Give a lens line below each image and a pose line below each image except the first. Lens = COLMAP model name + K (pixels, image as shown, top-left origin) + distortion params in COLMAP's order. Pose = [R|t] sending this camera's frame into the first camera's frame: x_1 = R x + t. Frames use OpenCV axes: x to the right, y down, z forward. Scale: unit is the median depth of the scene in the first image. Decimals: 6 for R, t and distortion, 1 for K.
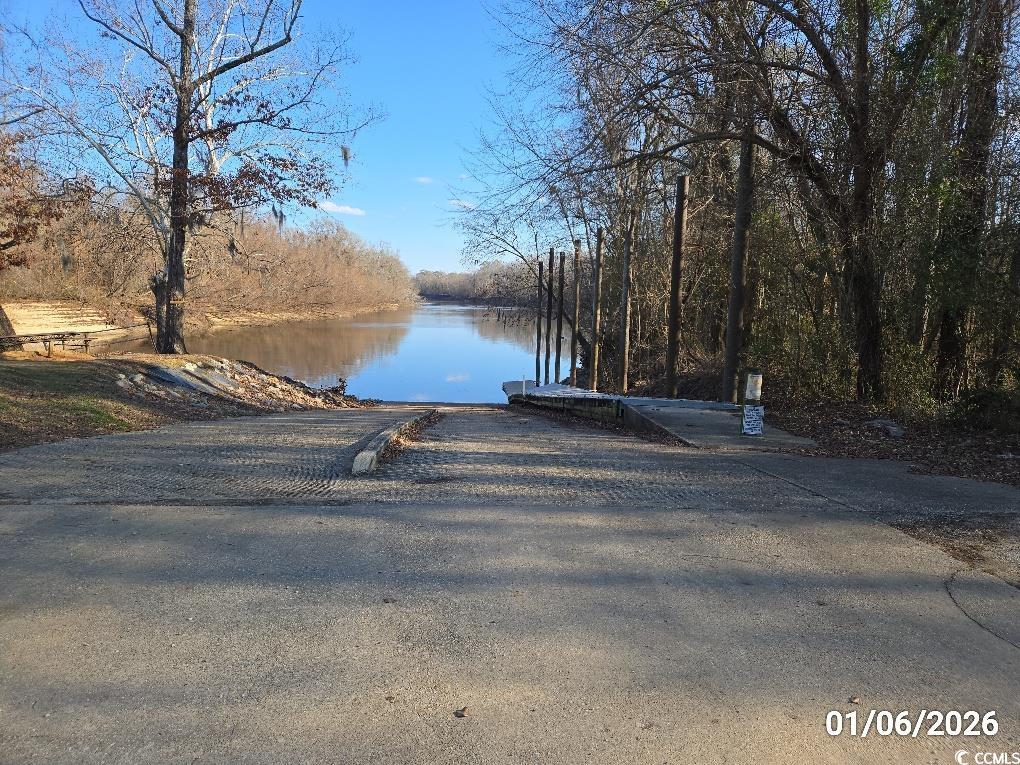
lens RADIAL K [[683.6, 0, 510.5], [0, 683.6, 381.6], [0, 0, 1]] dist [0.046489, -0.011572]
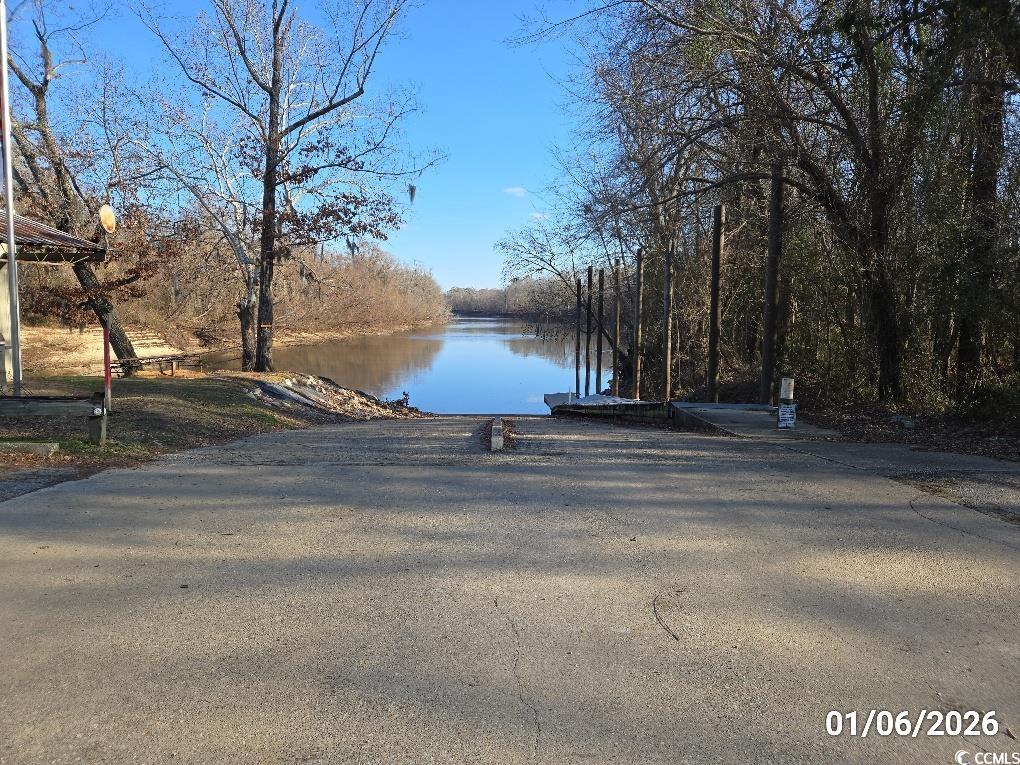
lens RADIAL K [[683.6, 0, 510.7], [0, 683.6, 382.5], [0, 0, 1]] dist [0.046489, -0.011572]
pose [[0.998862, -0.015980, -0.044927, -0.034443], [0.015070, 0.999676, -0.020509, 0.006241], [0.045240, 0.019809, 0.998780, -0.102817]]
